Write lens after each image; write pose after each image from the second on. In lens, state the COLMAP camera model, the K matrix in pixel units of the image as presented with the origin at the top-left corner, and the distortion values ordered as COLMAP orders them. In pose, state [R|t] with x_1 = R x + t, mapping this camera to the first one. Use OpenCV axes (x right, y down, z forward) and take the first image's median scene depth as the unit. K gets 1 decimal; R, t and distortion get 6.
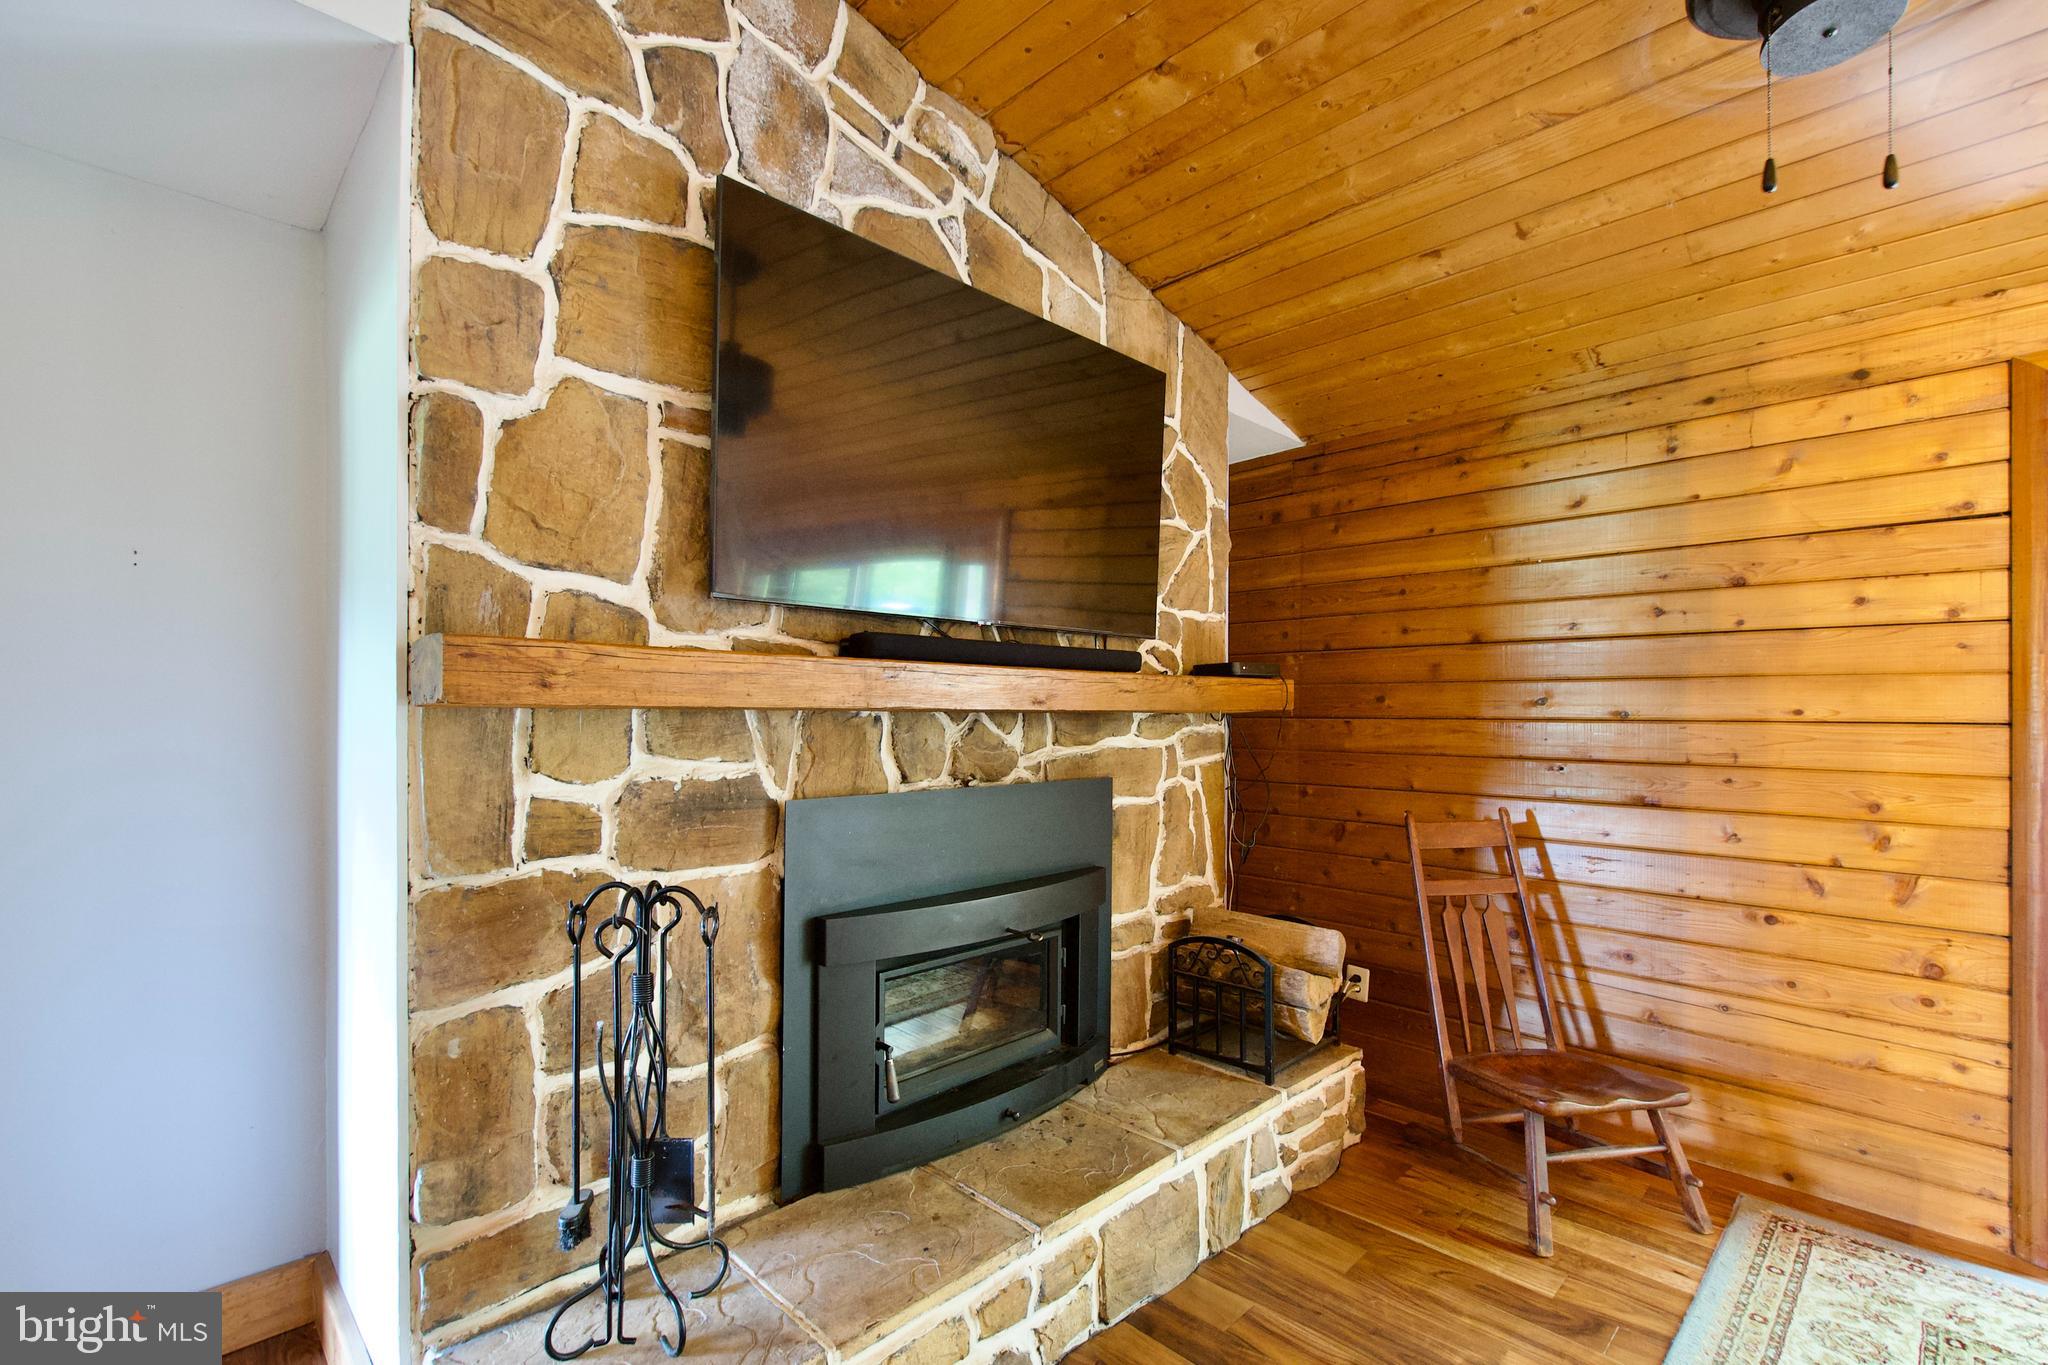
lens RADIAL K [[902.0, 0, 1040.6], [0, 902.0, 713.4], [0, 0, 1]] dist [0.011560, -0.008357]
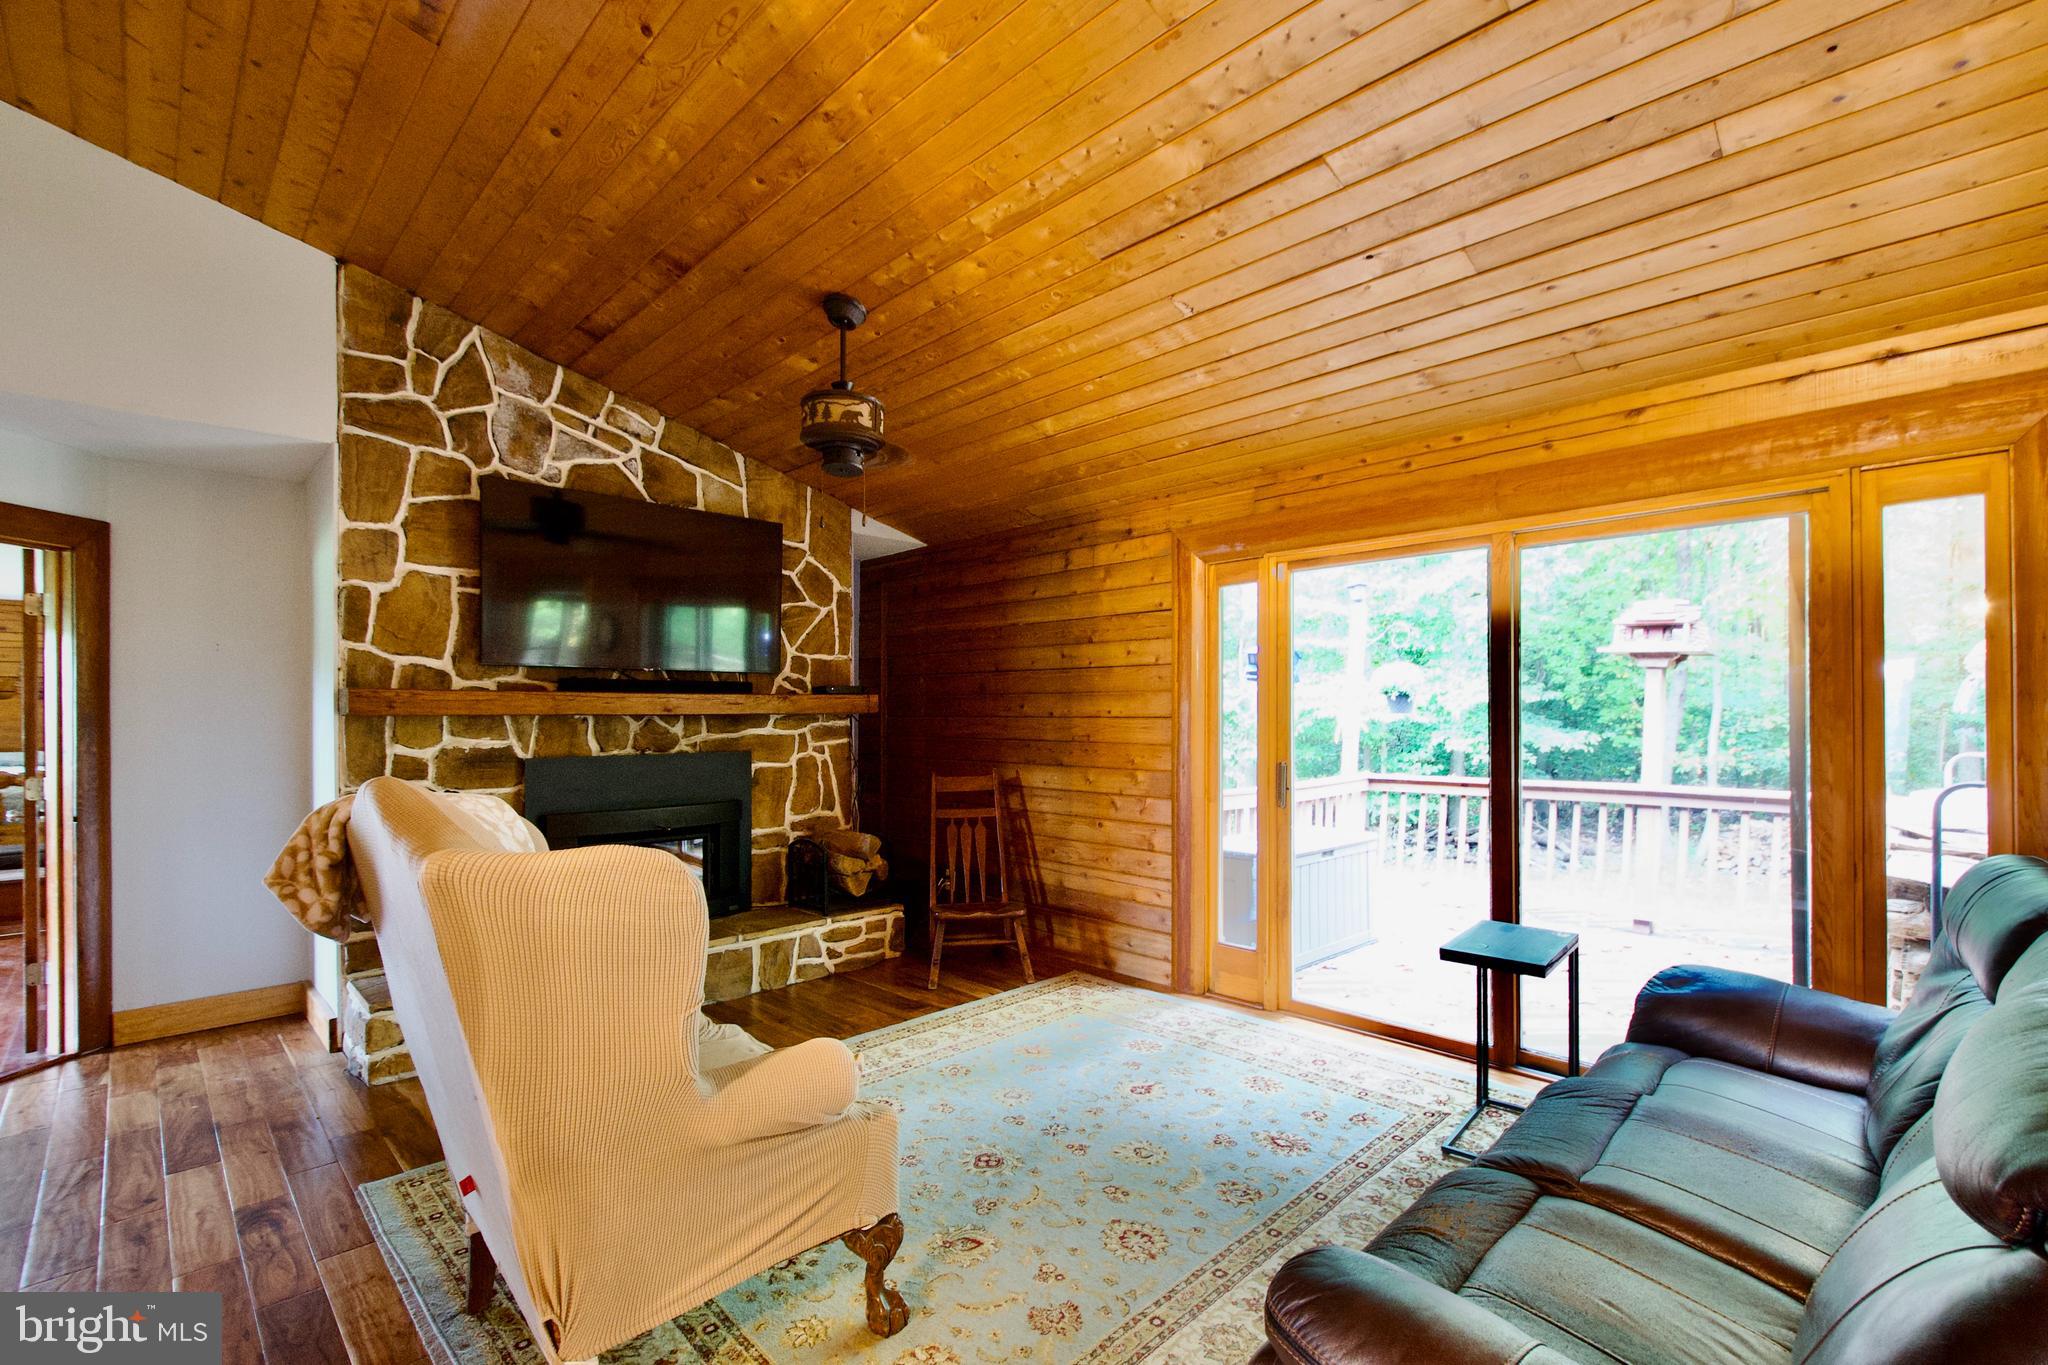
lens RADIAL K [[902.0, 0, 1040.6], [0, 902.0, 713.4], [0, 0, 1]] dist [0.011560, -0.008357]
pose [[0.999967, -0.007522, 0.003127, 0.748560], [0.007519, 0.999971, 0.000963, -0.001219], [-0.003134, -0.000940, 0.999995, -0.913068]]
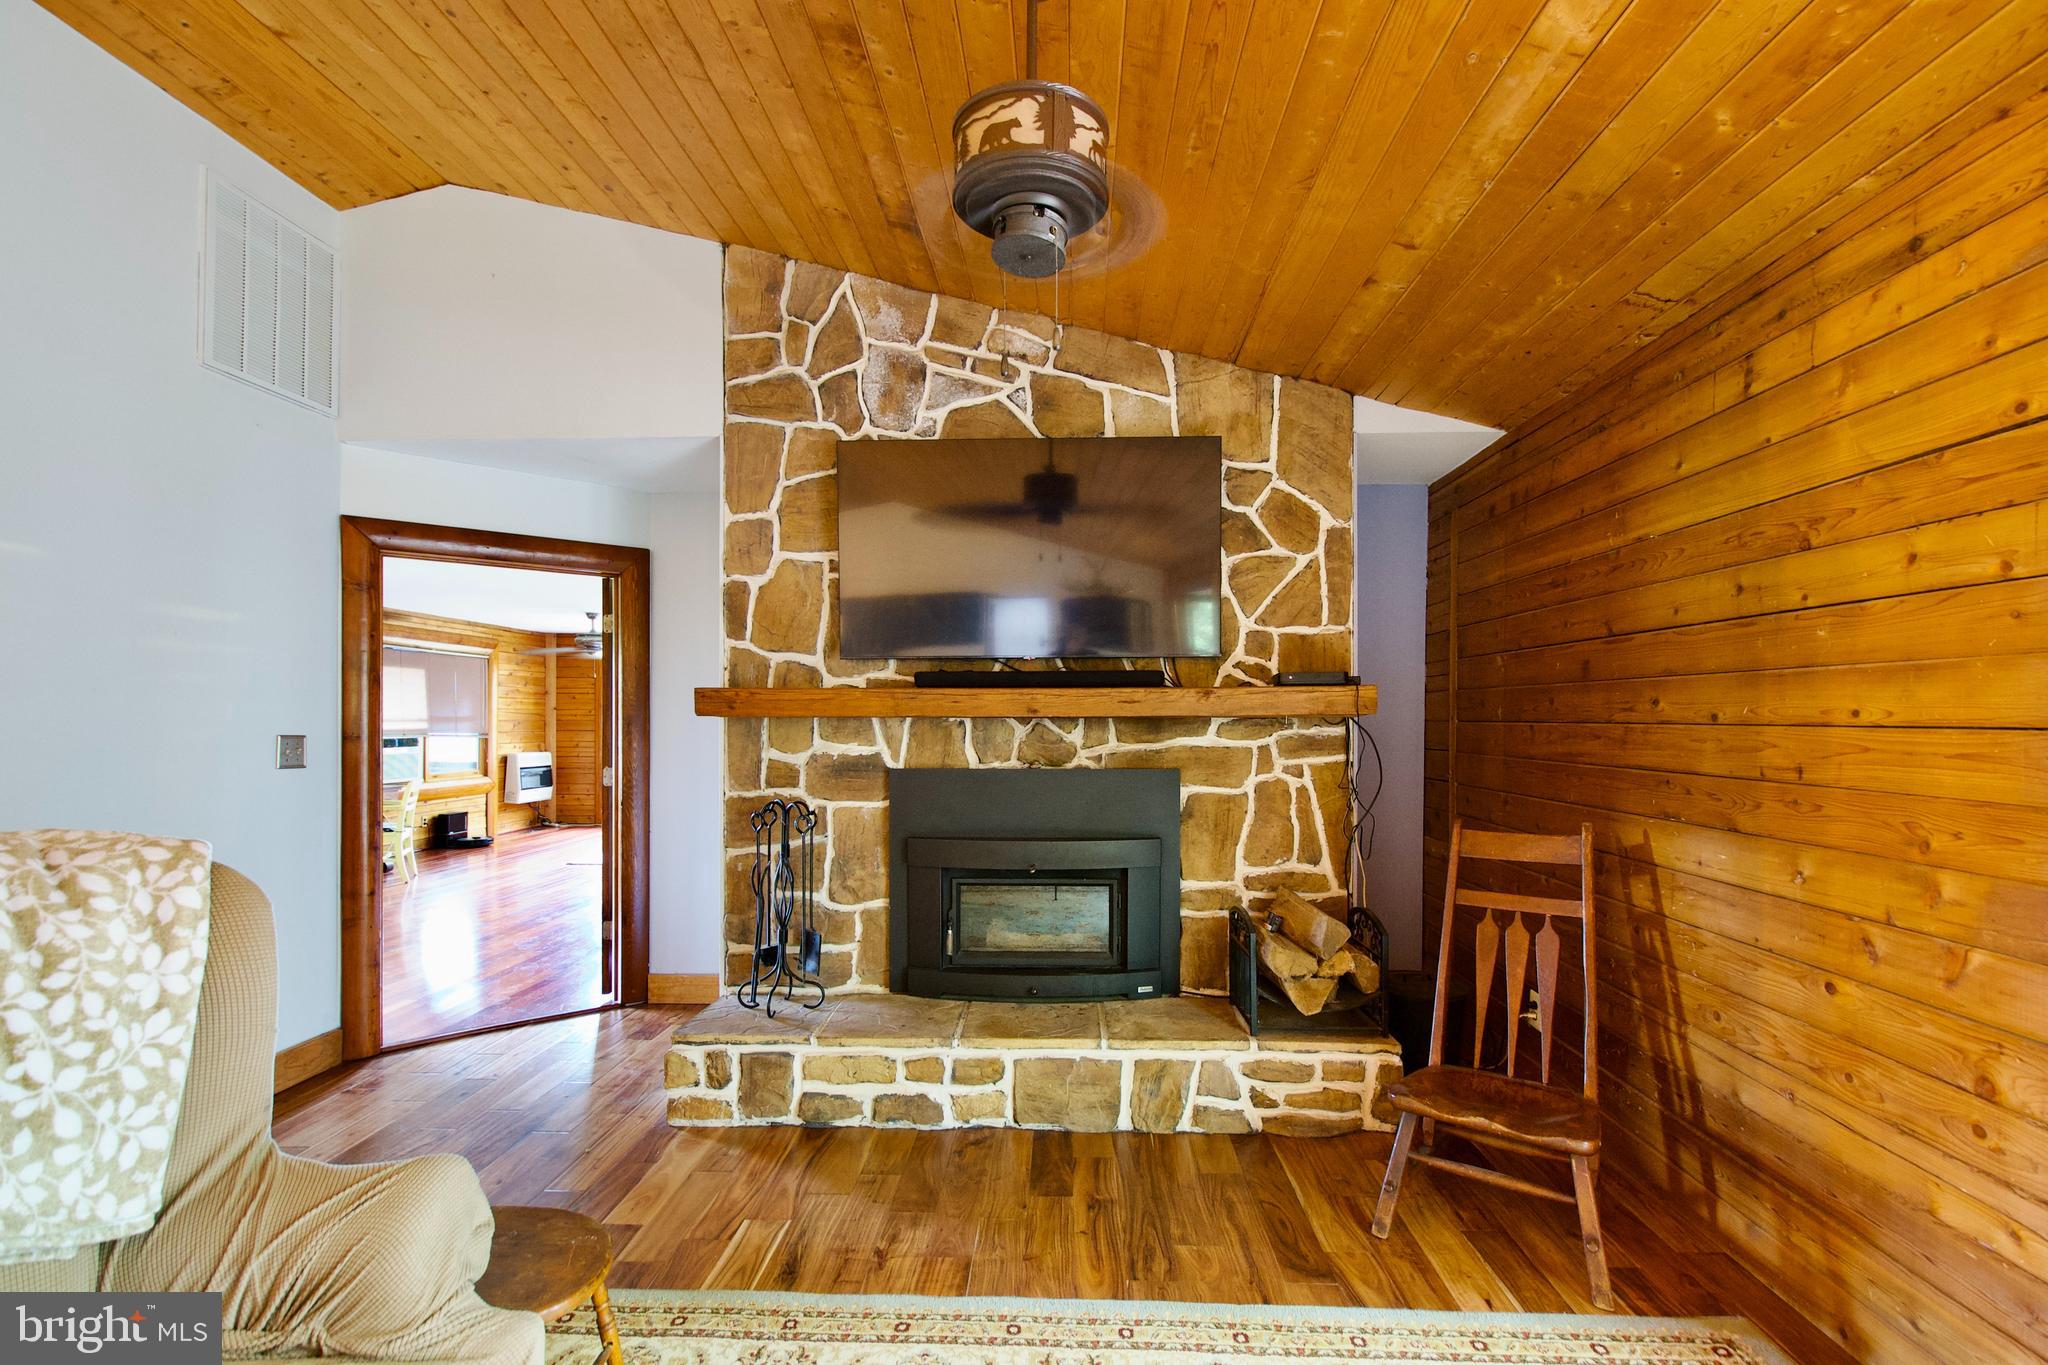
lens RADIAL K [[902.0, 0, 1040.6], [0, 902.0, 713.4], [0, 0, 1]] dist [0.011560, -0.008357]
pose [[0.682872, -0.007632, -0.730498, 1.000341], [0.003882, 0.999969, -0.006819, 0.001325], [0.730528, 0.001821, 0.682880, 0.001360]]
